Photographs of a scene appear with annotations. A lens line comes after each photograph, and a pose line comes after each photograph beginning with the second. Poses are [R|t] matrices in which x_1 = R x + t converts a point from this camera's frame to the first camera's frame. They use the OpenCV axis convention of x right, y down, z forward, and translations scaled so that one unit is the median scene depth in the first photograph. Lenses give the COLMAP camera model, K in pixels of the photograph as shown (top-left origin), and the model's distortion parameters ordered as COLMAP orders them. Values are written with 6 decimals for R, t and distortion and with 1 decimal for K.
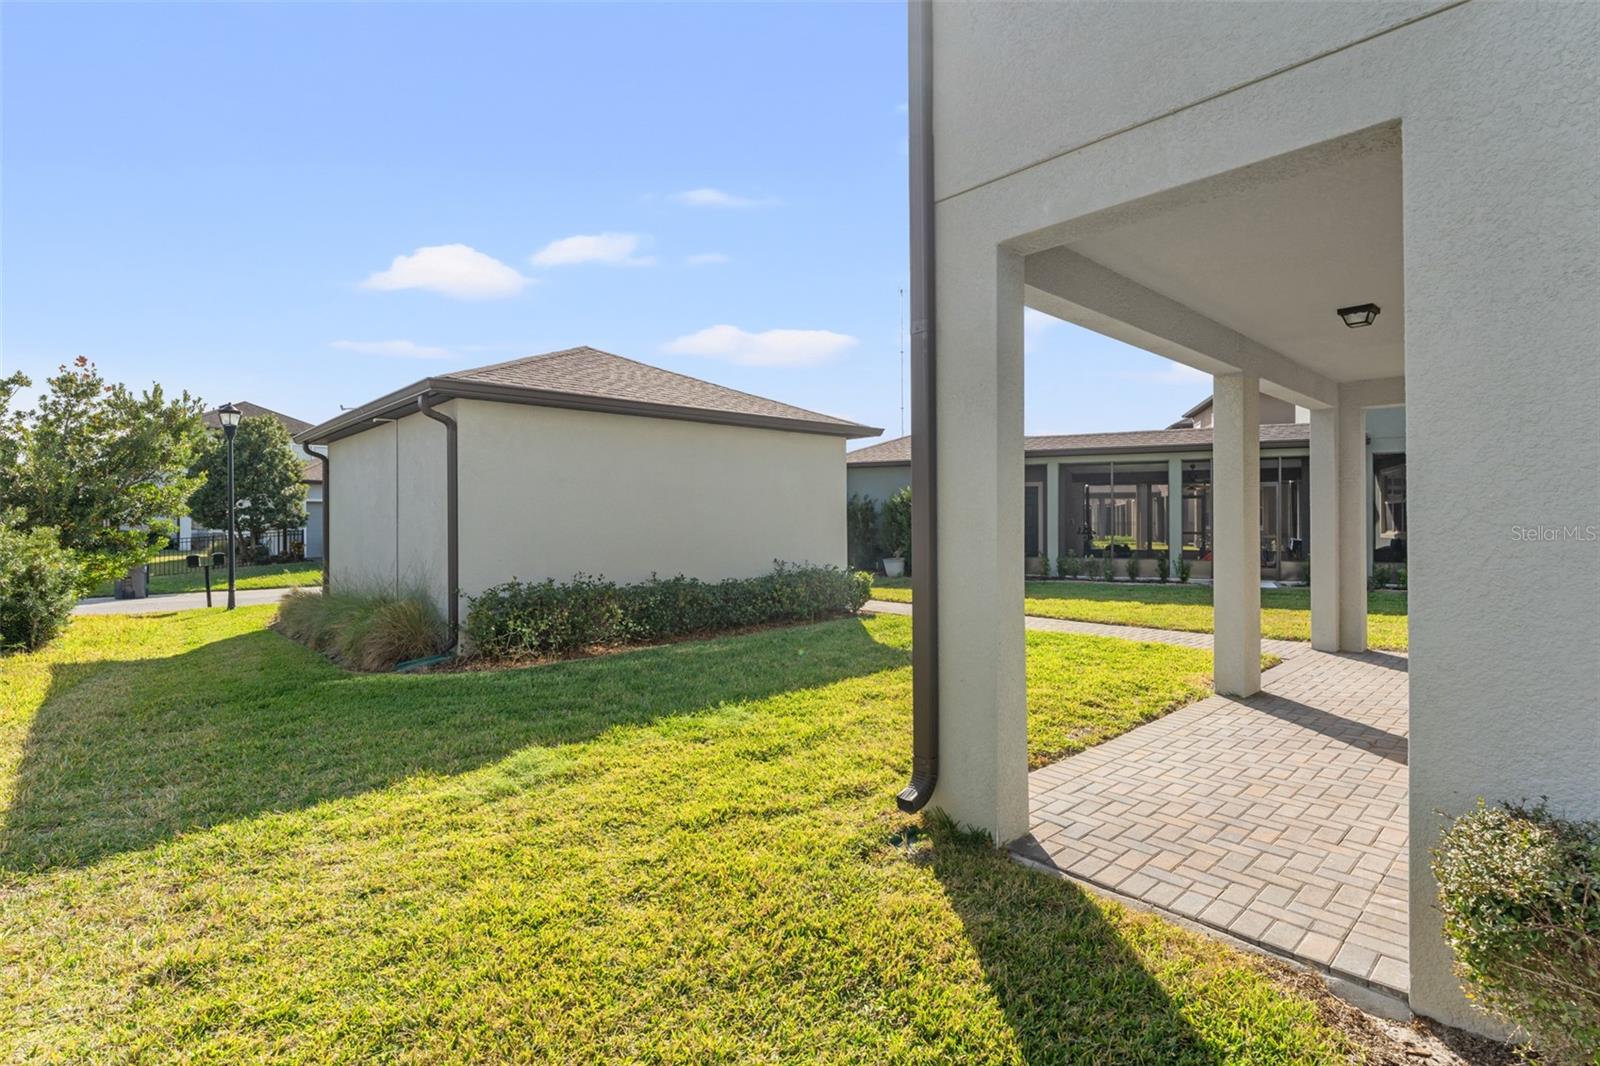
lens RADIAL K [[768.0, 0, 793.4], [0, 768.0, 517.4], [0, 0, 1]] dist [-0.001771, 0.000064]
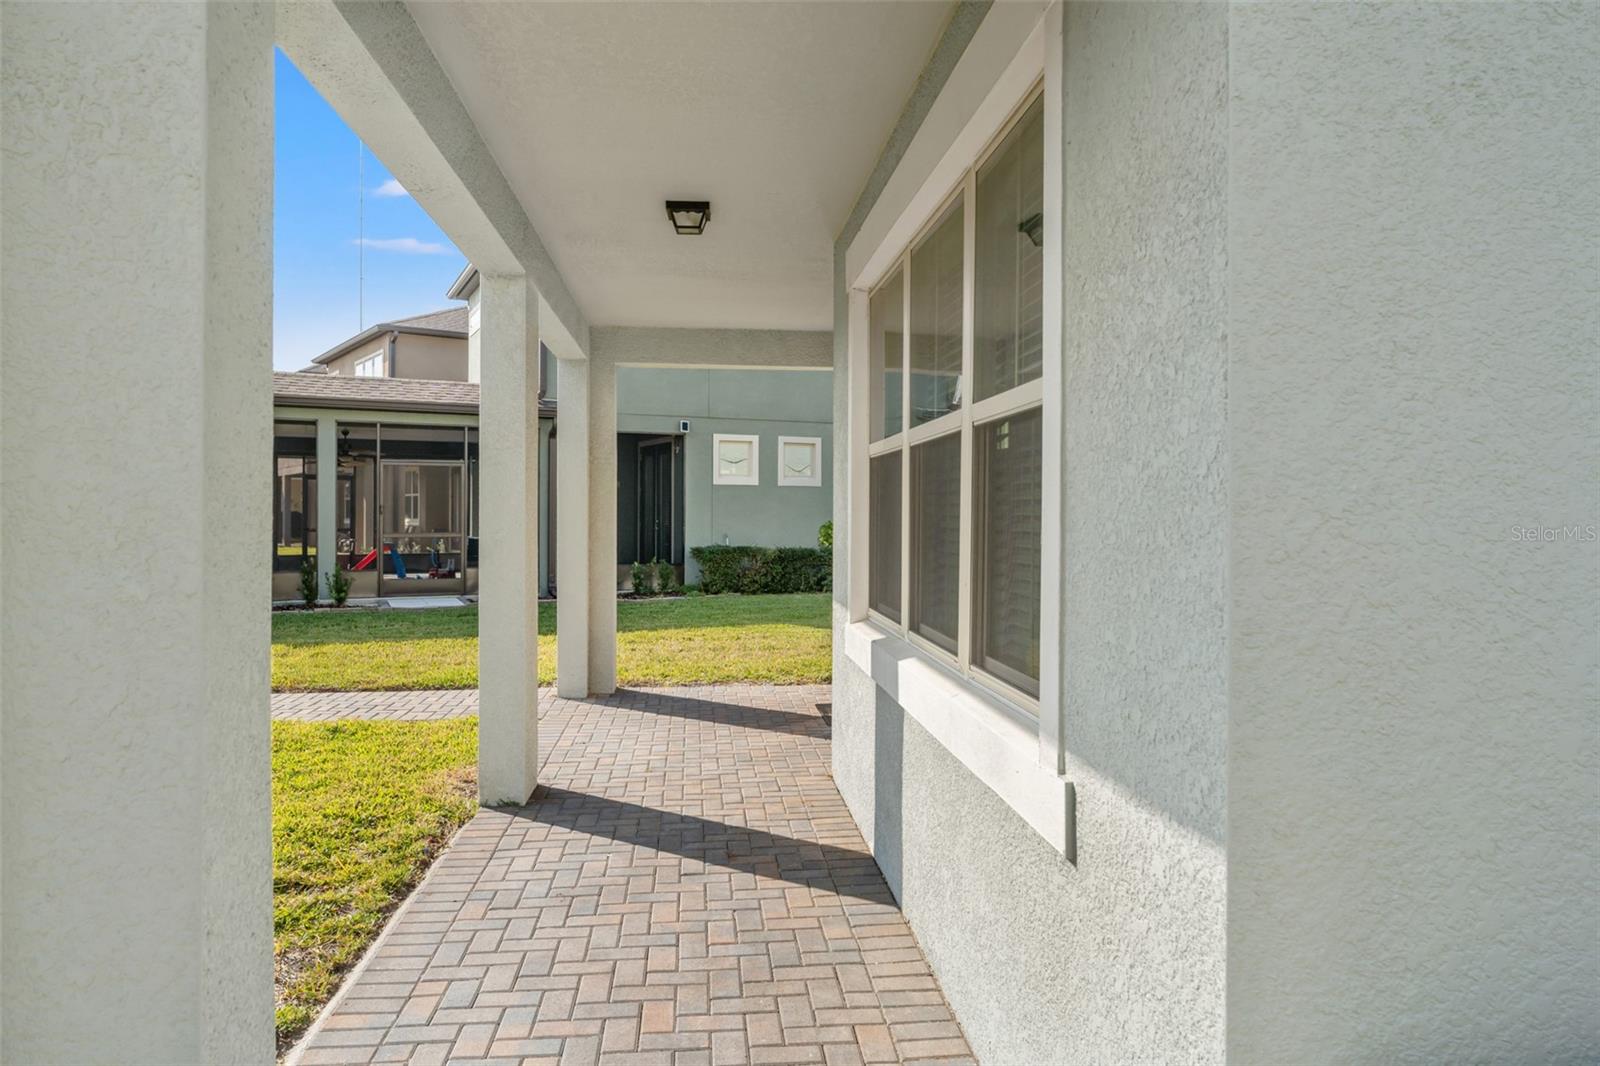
lens RADIAL K [[1068.0, 0, 800.2], [0, 1068.0, 514.4], [0, 0, 1]] dist [-0.002047, 0.001350]
pose [[0.607072, 0.002540, 0.794643, 0.047720], [-0.009290, 0.999949, 0.003901, -0.003978], [-0.794592, -0.009750, 0.607065, 0.359548]]
